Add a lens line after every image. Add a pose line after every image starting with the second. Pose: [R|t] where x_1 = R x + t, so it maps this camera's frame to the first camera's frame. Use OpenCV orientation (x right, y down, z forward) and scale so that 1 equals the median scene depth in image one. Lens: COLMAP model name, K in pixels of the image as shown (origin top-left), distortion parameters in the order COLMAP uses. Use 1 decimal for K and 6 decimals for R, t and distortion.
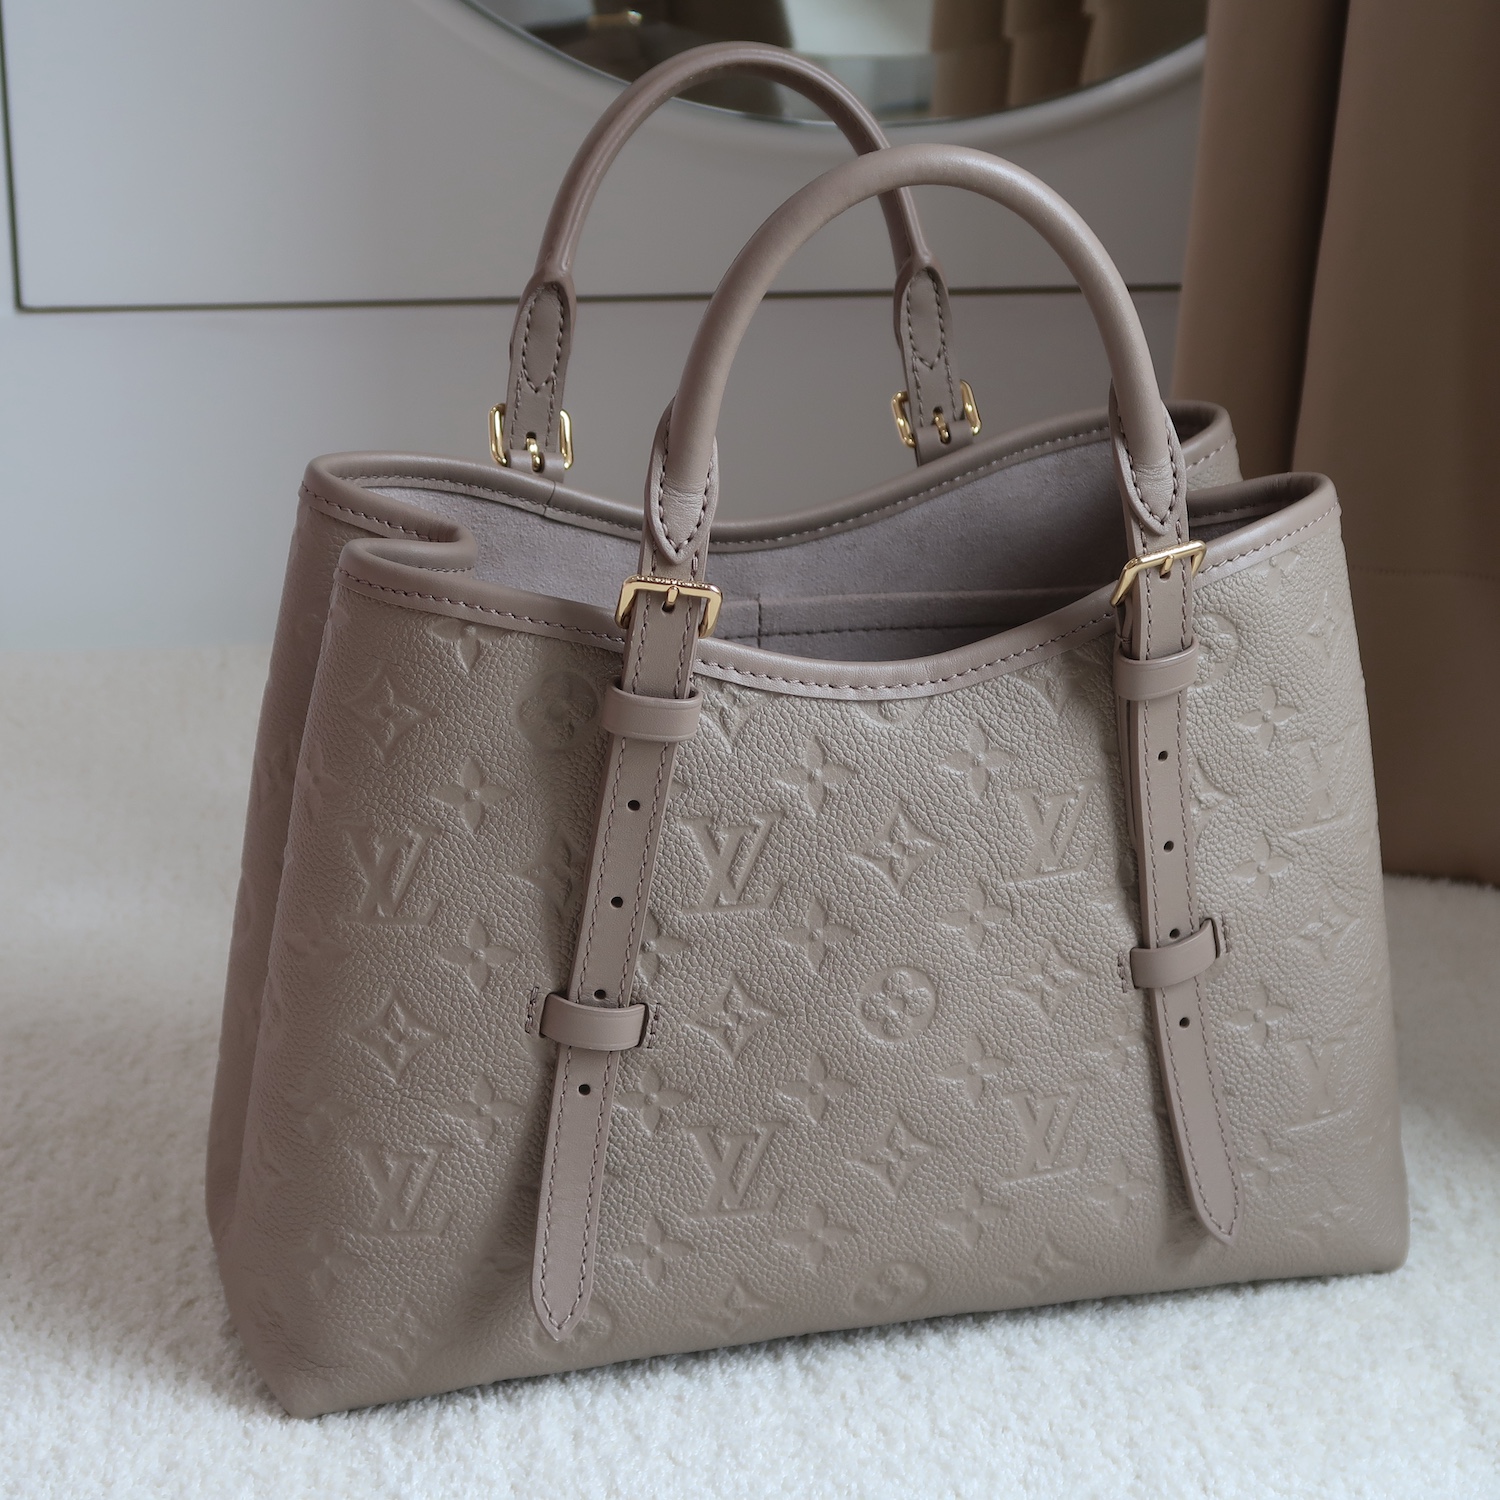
lens RADIAL K [[3575.9, 0, 789.8], [0, 3575.9, 727.2], [0, 0, 1]] dist [-0.023987, 0.000000]
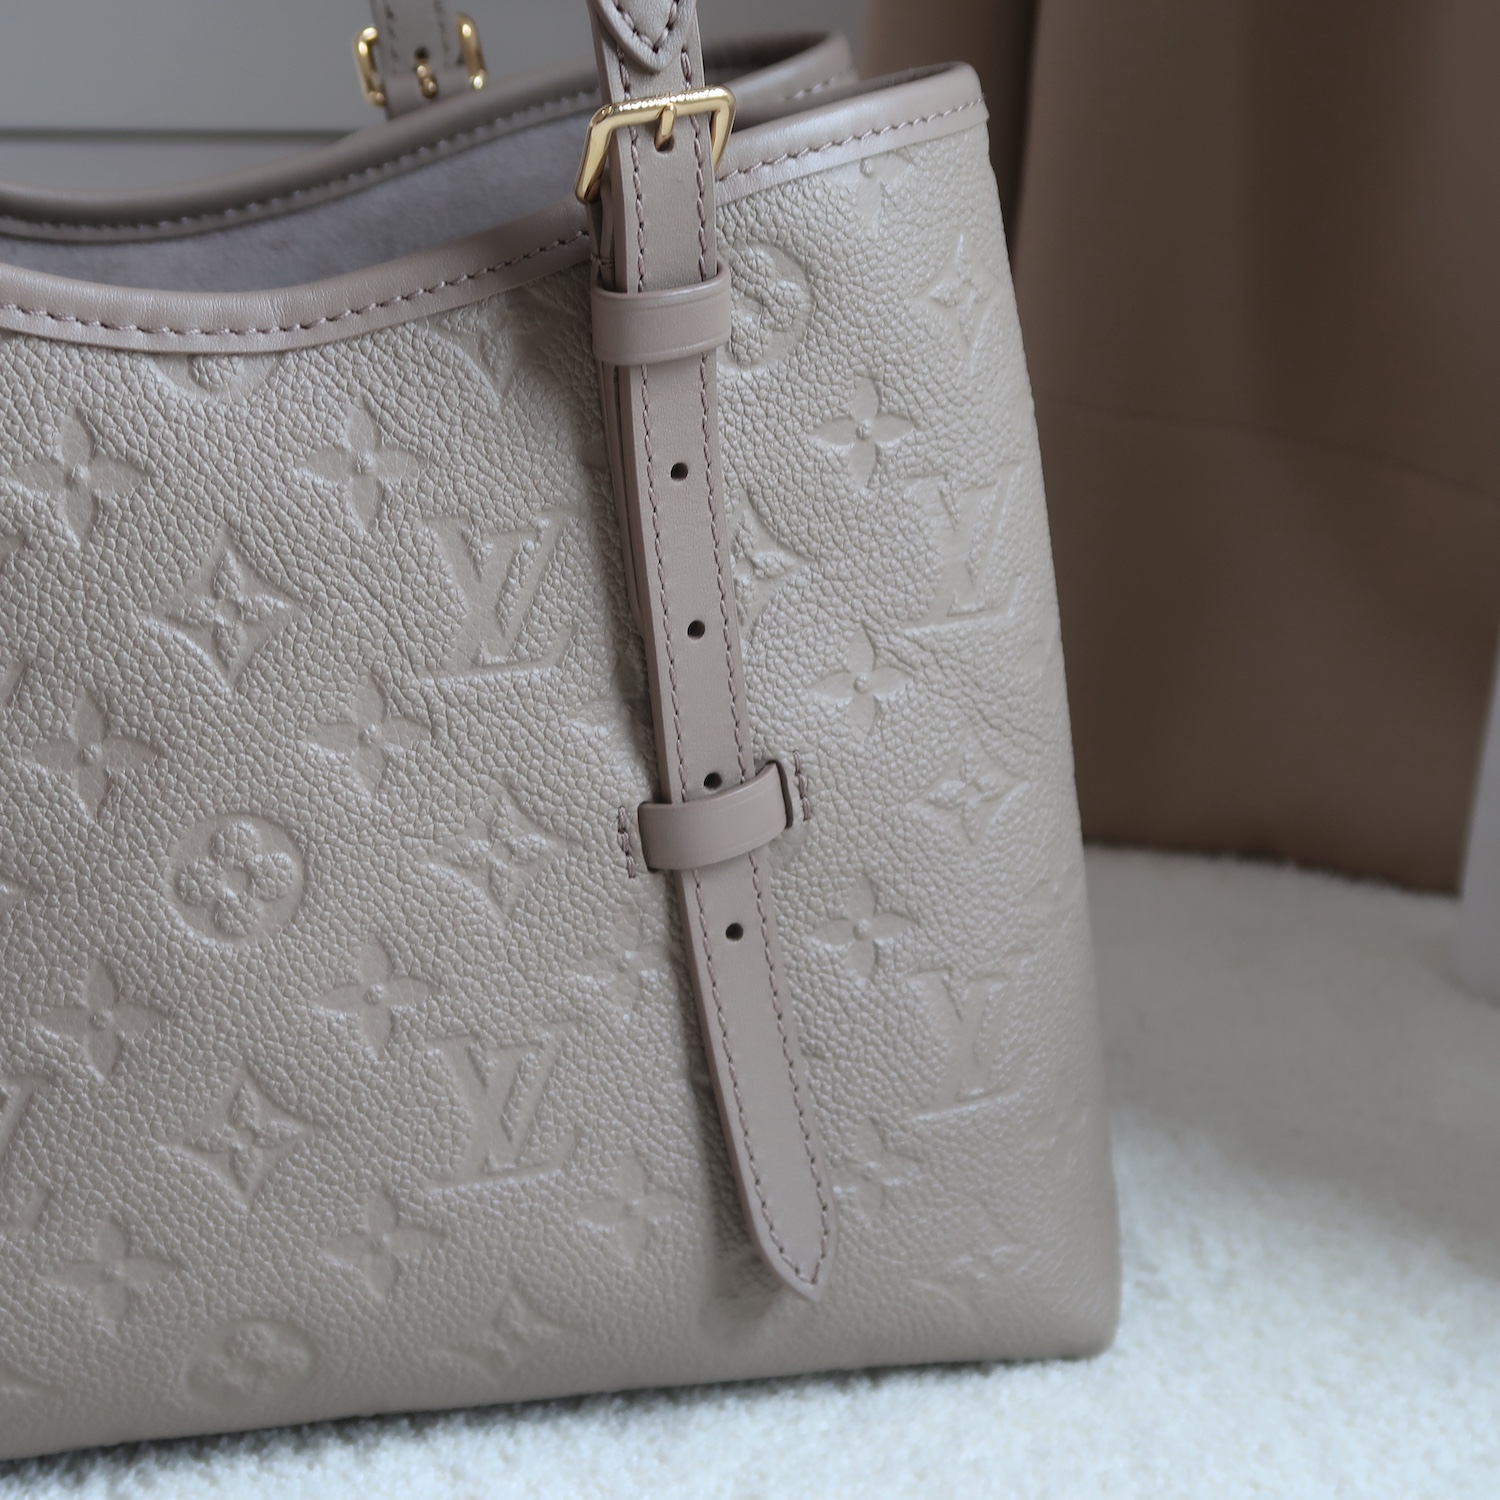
lens RADIAL K [[3575.9, 0, 804.5], [0, 3575.9, 741.8], [0, 0, 1]] dist [-0.023987, 0.000000]
pose [[0.999631, 0.007359, 0.026141, 0.109108], [-0.005677, 0.997943, -0.063848, 0.091752], [-0.026557, 0.063676, 0.997617, 0.392569]]
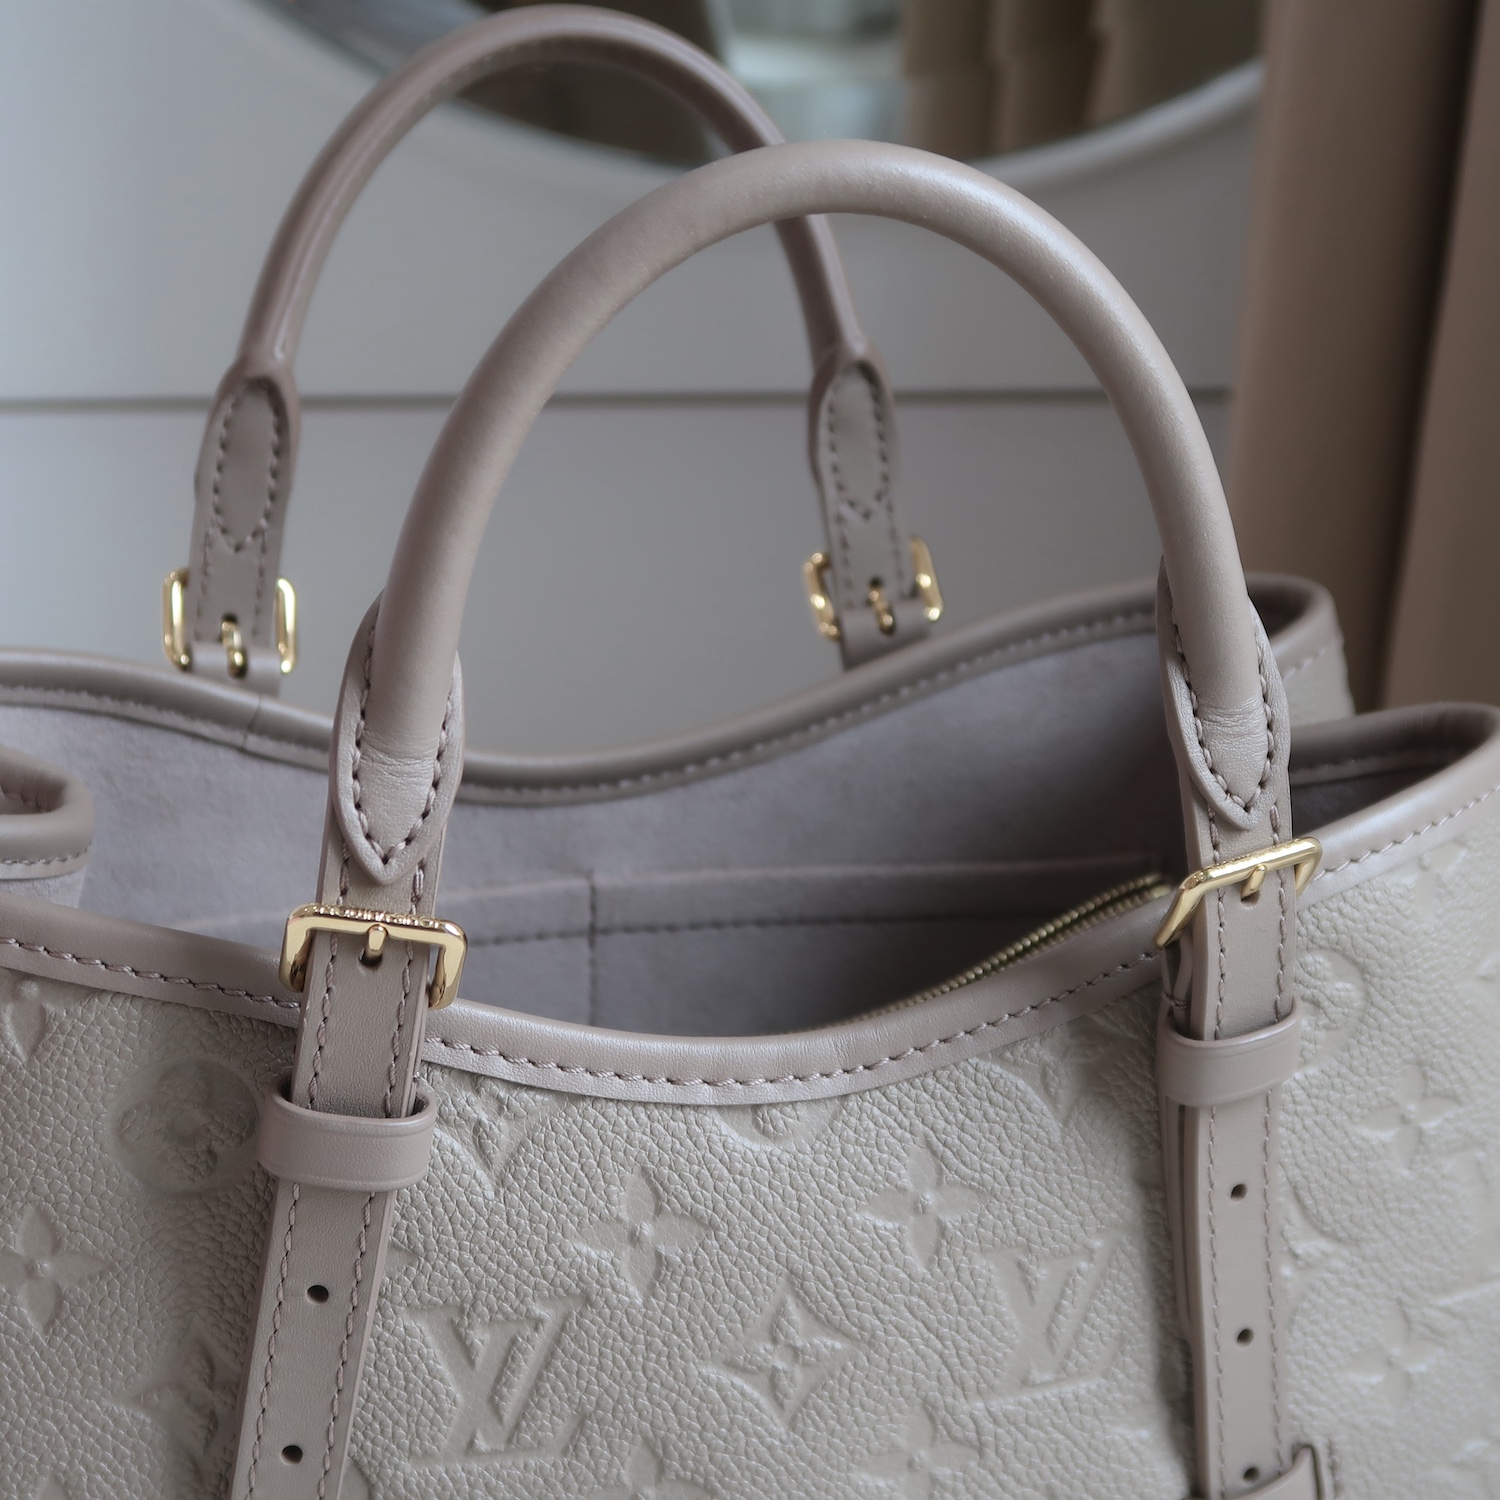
lens RADIAL K [[3575.9, 0, 774.2], [0, 3575.9, 714.6], [0, 0, 1]] dist [-0.023987, 0.000000]
pose [[0.999924, 0.012336, -0.000546, 0.026951], [-0.012347, 0.999481, -0.029750, -0.051727], [0.000179, 0.029755, 0.999557, 0.404882]]
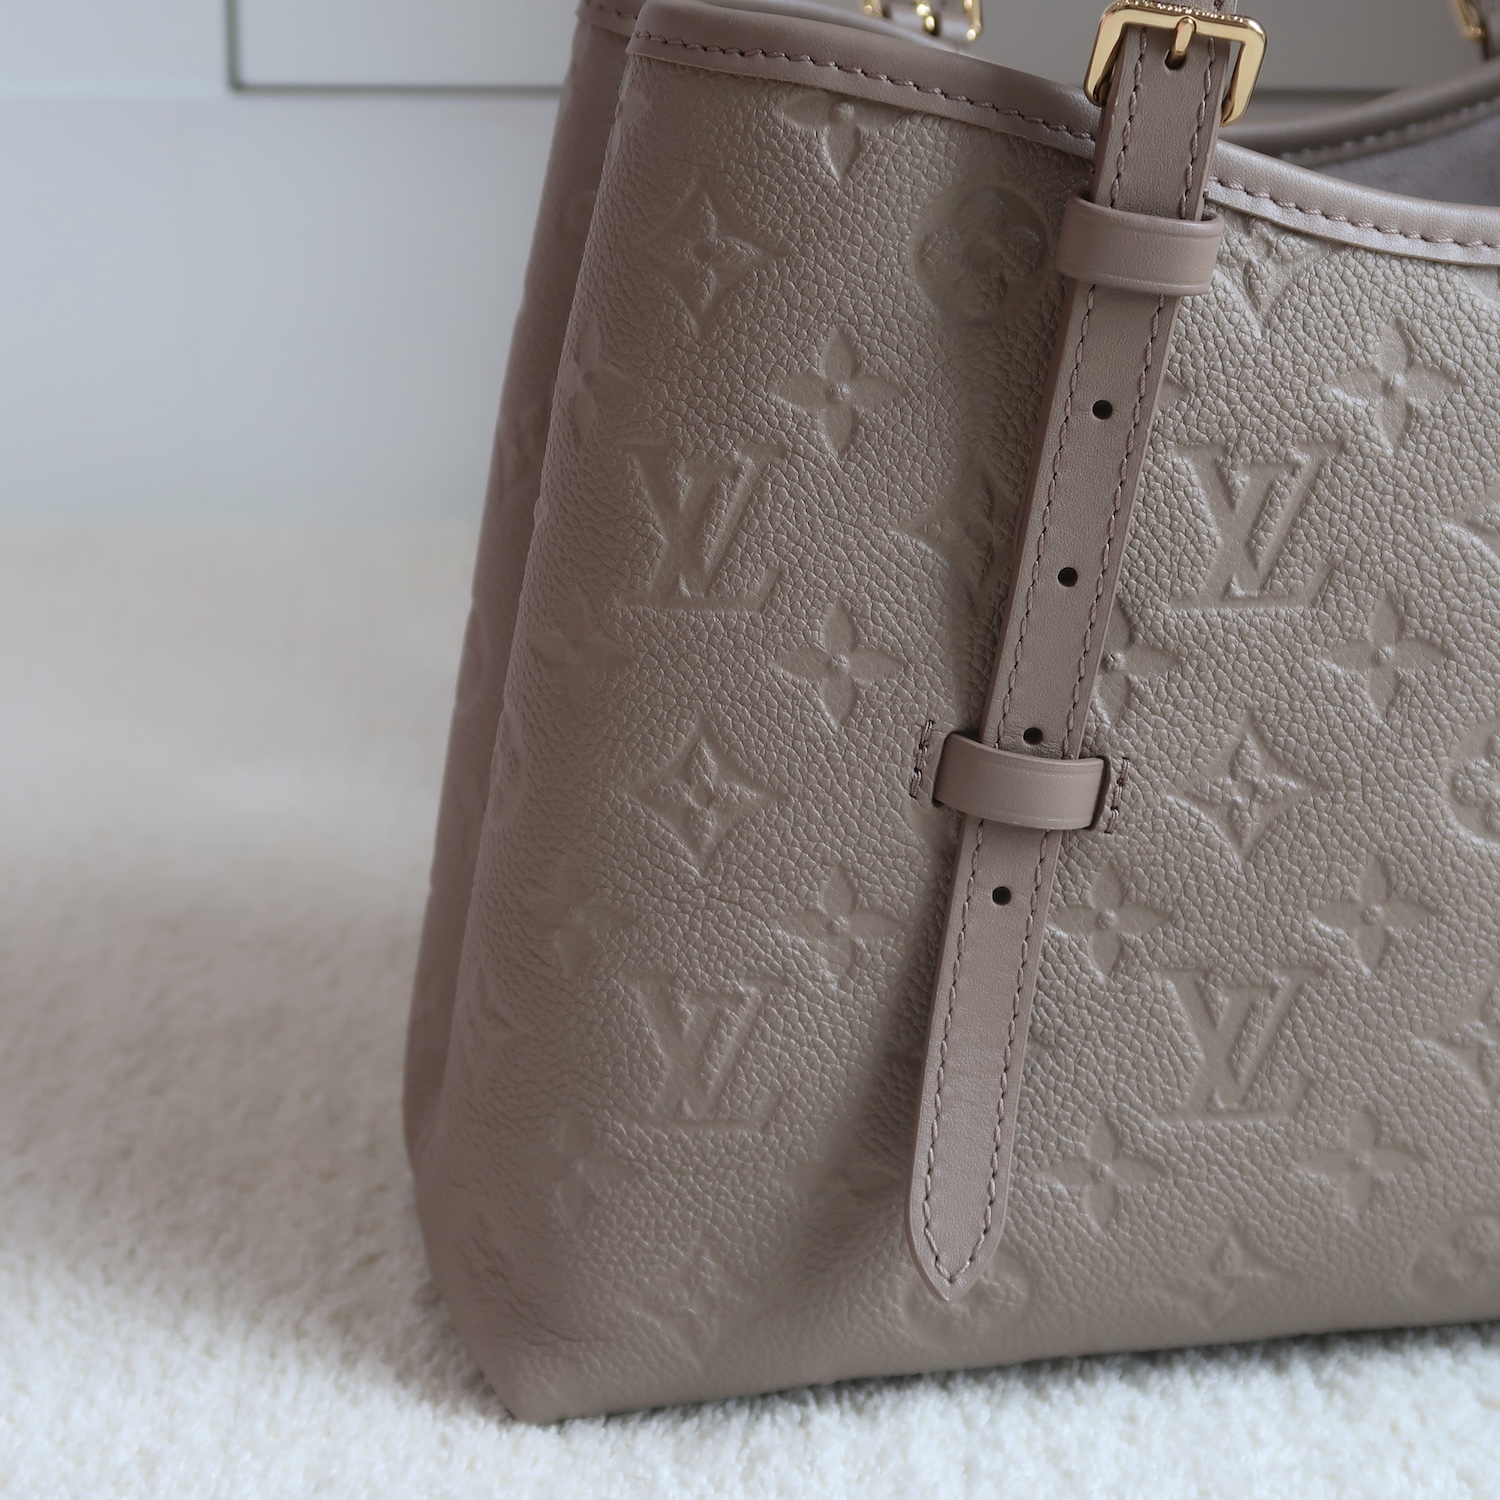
lens RADIAL K [[3575.9, 0, 740.8], [0, 3575.9, 714.0], [0, 0, 1]] dist [-0.023987, 0.000000]
pose [[0.995654, 0.023144, -0.090209, -0.046352], [-0.028920, 0.997579, -0.063251, 0.108298], [0.088526, 0.065585, 0.993912, 0.370688]]
